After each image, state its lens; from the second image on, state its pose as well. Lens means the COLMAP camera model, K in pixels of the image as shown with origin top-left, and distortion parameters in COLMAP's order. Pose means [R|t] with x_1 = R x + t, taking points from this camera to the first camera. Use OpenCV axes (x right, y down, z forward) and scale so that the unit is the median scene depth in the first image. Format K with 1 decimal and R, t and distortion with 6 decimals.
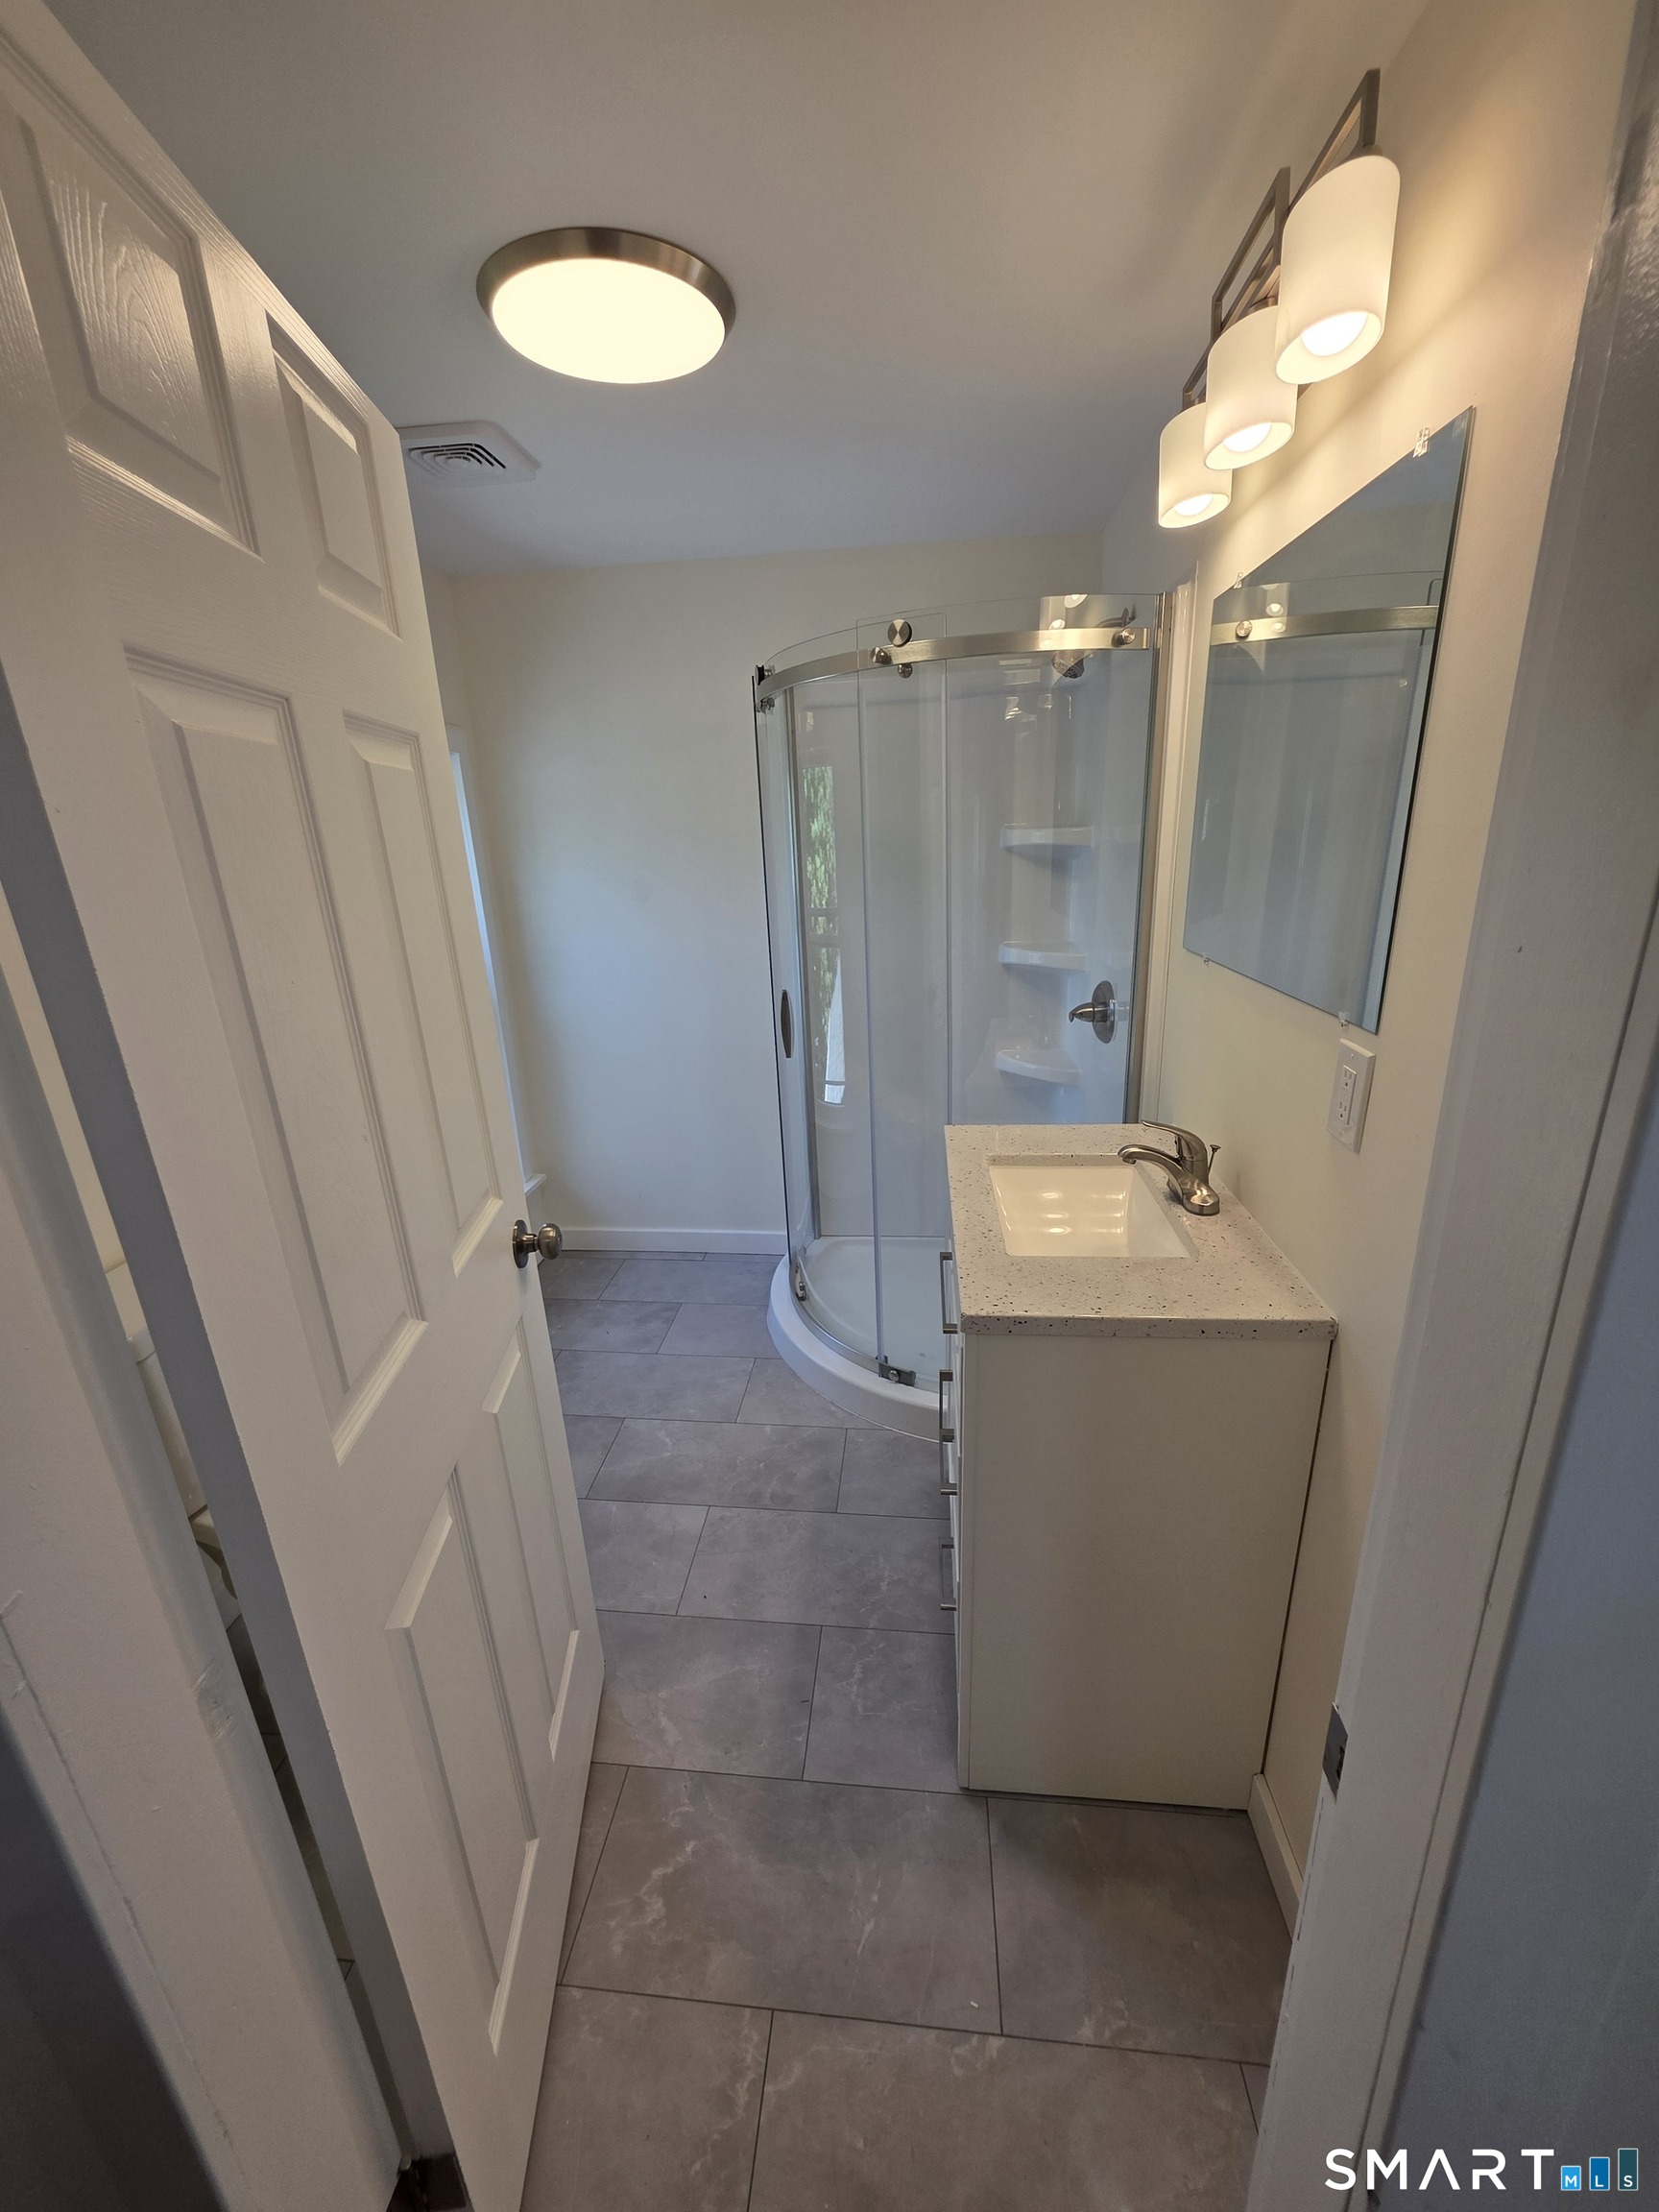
lens RADIAL K [[880.6, 0, 829.9], [0, 880.6, 1113.6], [0, 0, 1]] dist [-0.000063, -0.000257]
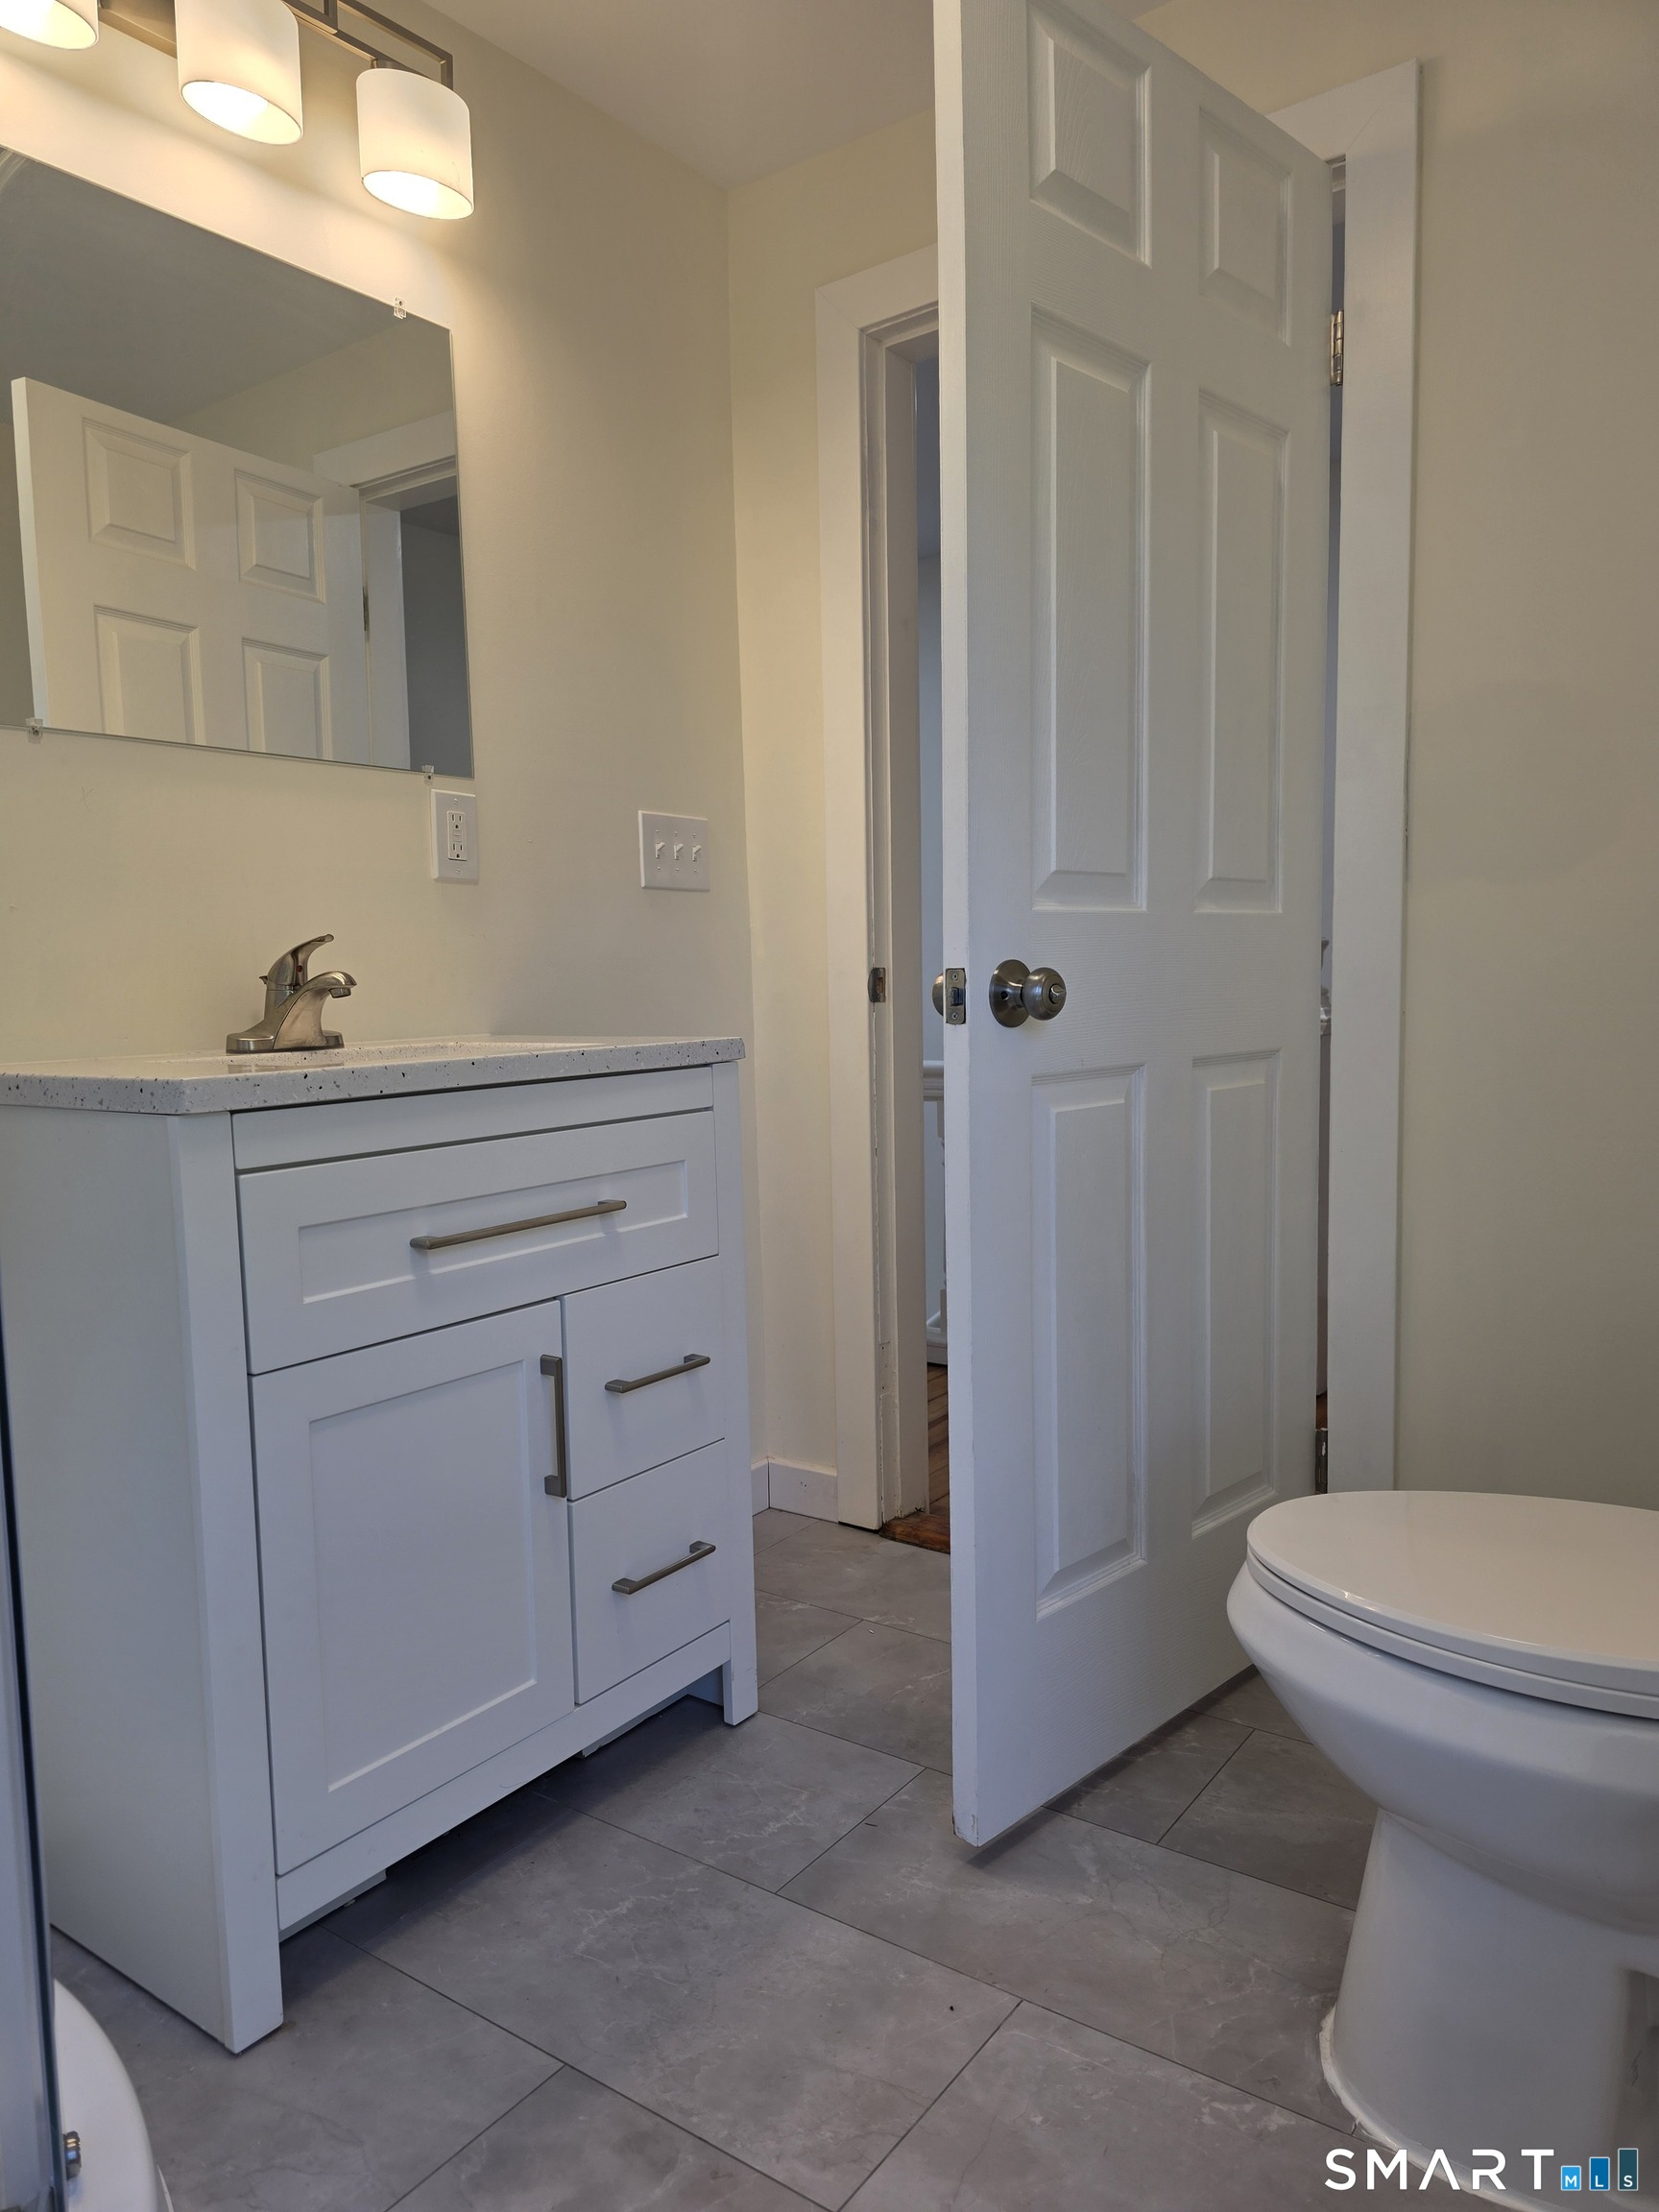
lens RADIAL K [[1492.6, 0, 831.7], [0, 1492.6, 1102.0], [0, 0, 1]] dist [0.056182, -0.046337]
pose [[-0.861457, 0.014033, 0.507637, -0.514910], [0.210970, 0.919166, 0.332604, -0.156410], [-0.461935, 0.393620, -0.794782, 1.538809]]
